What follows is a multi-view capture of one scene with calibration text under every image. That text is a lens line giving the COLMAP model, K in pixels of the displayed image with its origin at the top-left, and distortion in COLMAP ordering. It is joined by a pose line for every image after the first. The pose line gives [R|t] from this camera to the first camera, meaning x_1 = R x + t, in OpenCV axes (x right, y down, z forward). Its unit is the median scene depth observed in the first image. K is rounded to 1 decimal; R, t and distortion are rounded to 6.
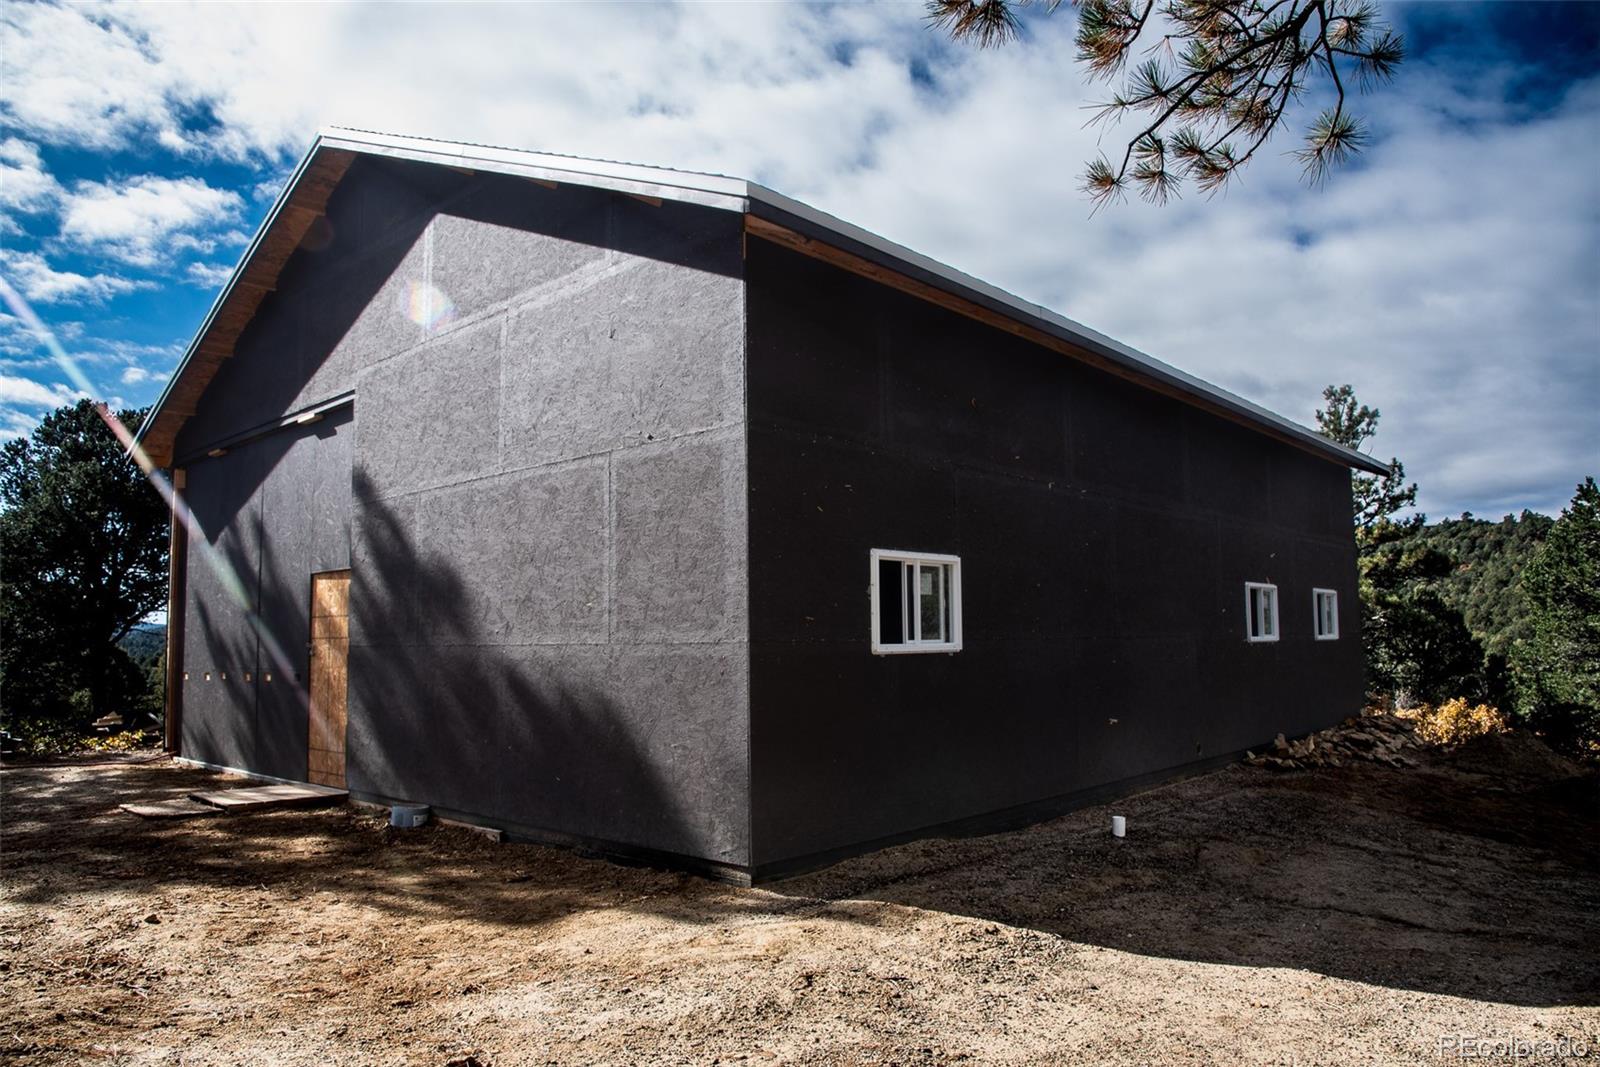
lens RADIAL K [[1110.8, 0, 795.3], [0, 1110.8, 549.3], [0, 0, 1]] dist [-0.103477, 0.055753]
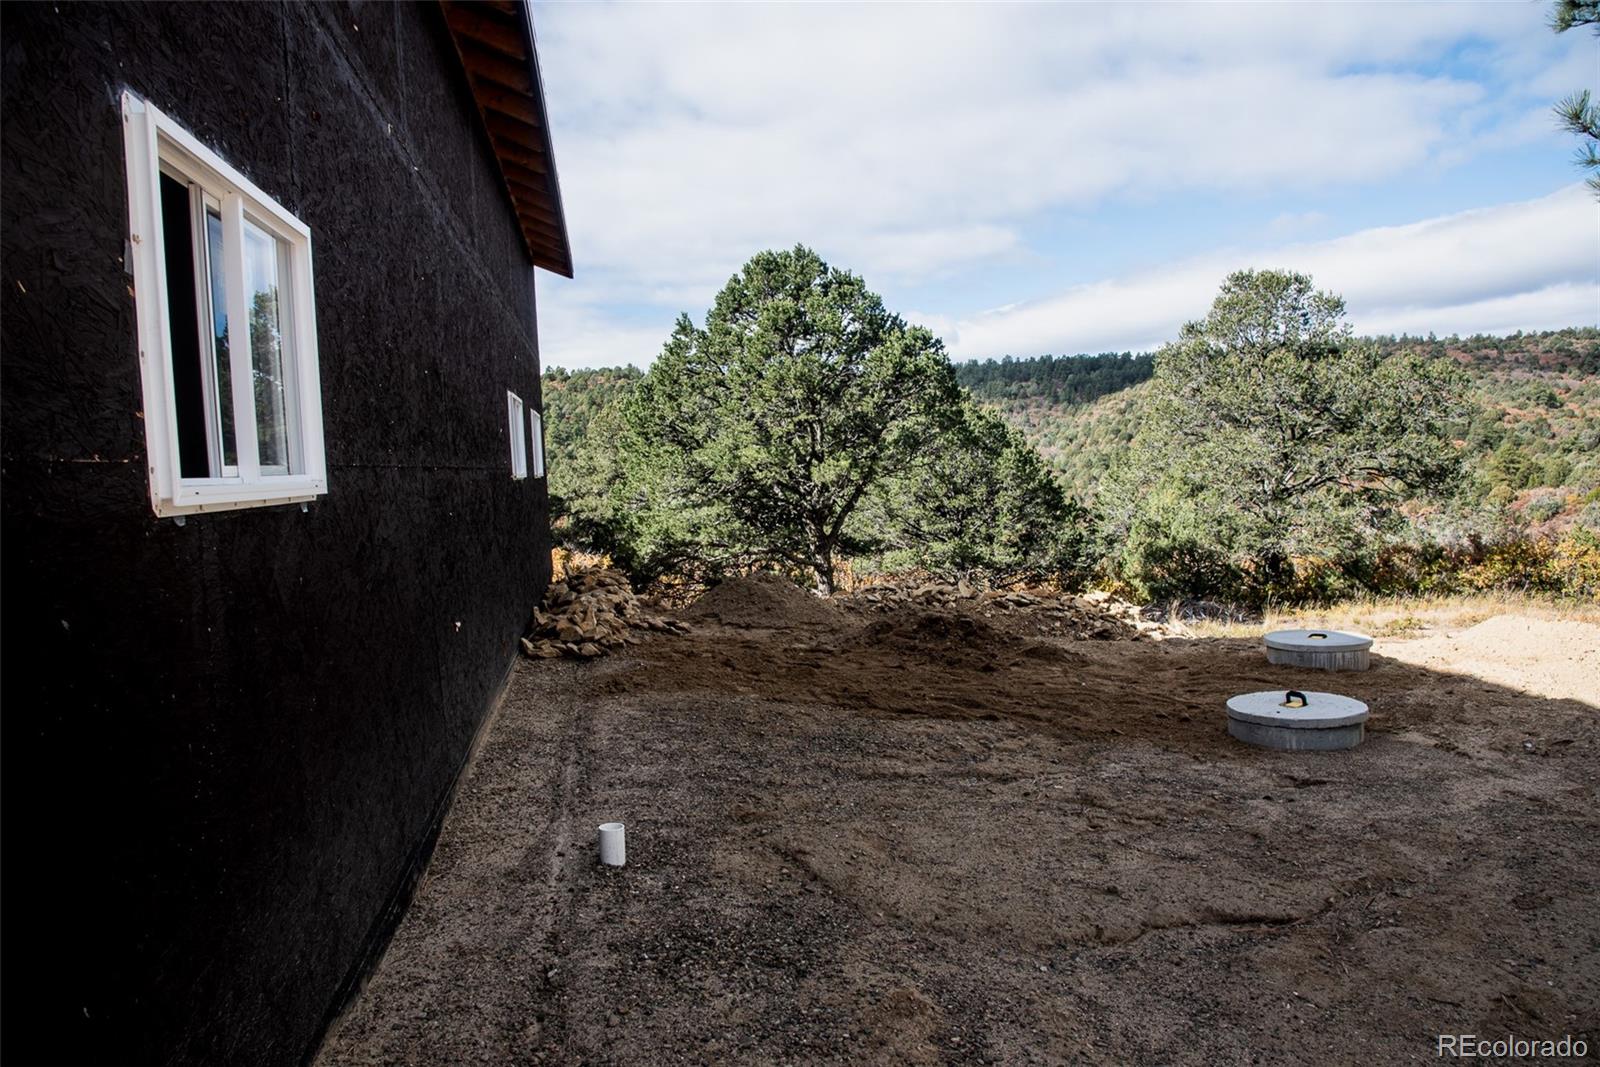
lens RADIAL K [[1110.8, 0, 795.3], [0, 1110.8, 549.3], [0, 0, 1]] dist [-0.103477, 0.055753]
pose [[0.614366, -0.078211, 0.785135, -0.031055], [-0.026248, 0.992498, 0.119407, 0.062759], [-0.788584, -0.093968, 0.607705, 0.666344]]
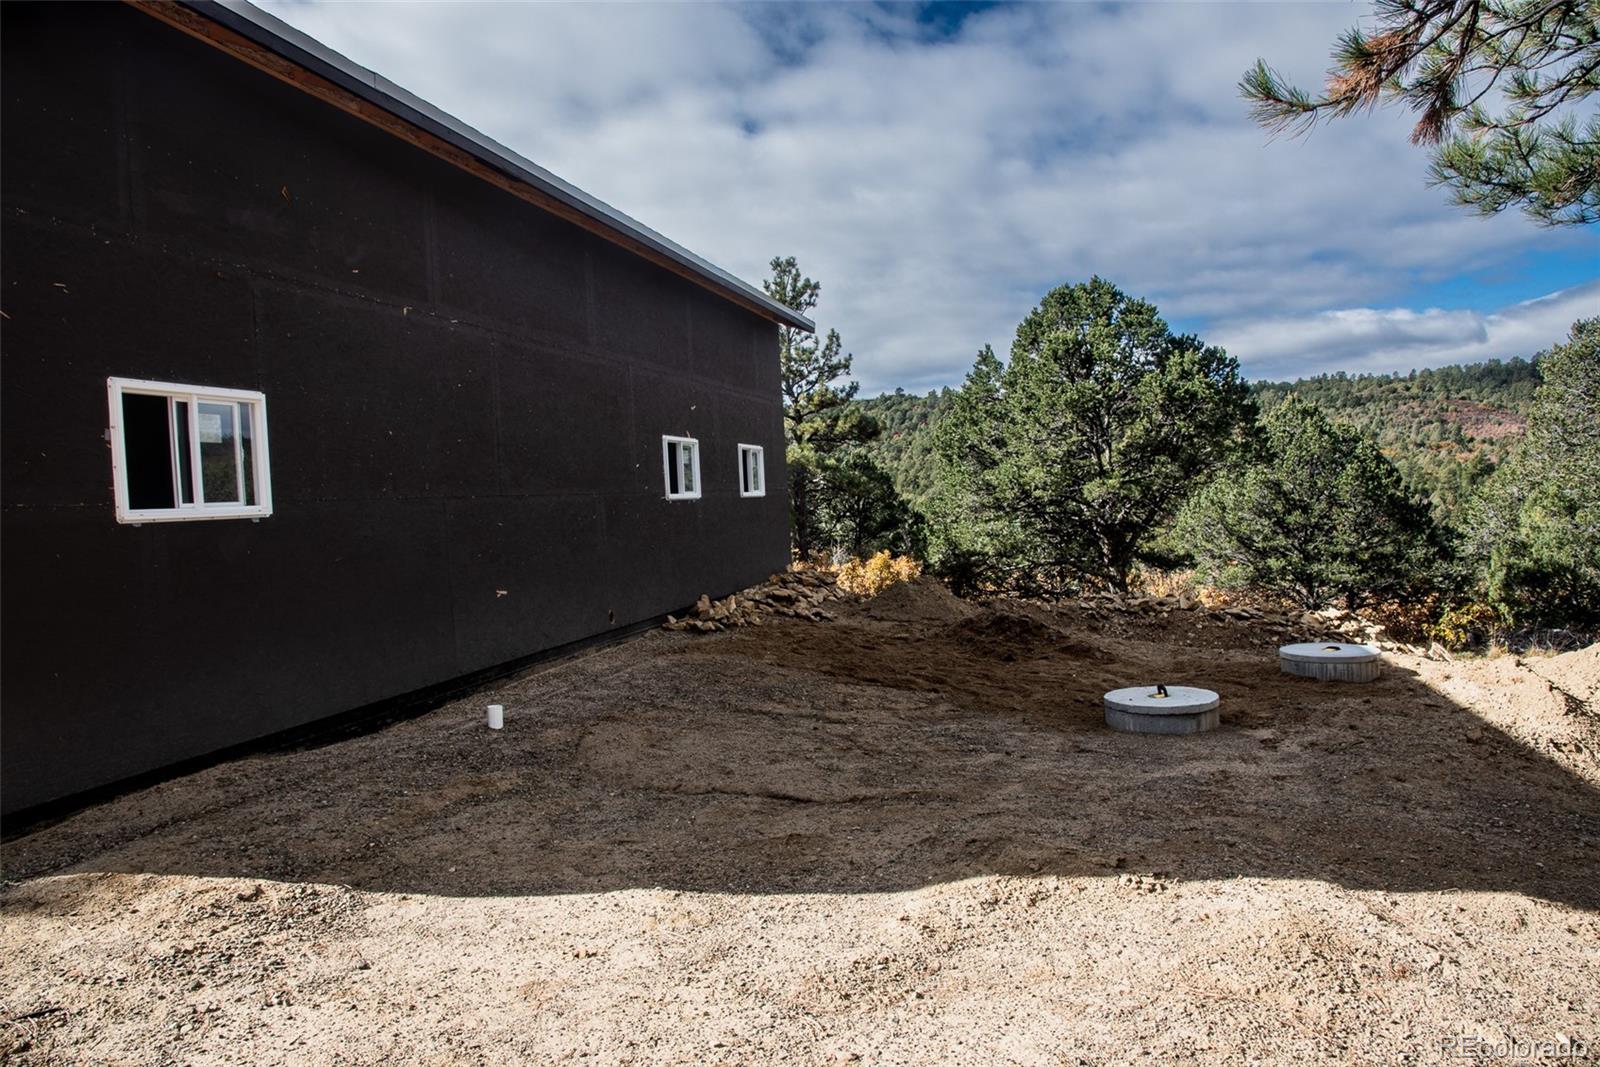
lens RADIAL K [[1104.1, 0, 811.3], [0, 1104.1, 557.8], [0, 0, 1]] dist [-0.120102, 0.075176]
pose [[0.888084, -0.058260, 0.455974, 0.139741], [0.002668, 0.992573, 0.121625, 0.030418], [-0.459673, -0.106797, 0.881643, 0.163633]]
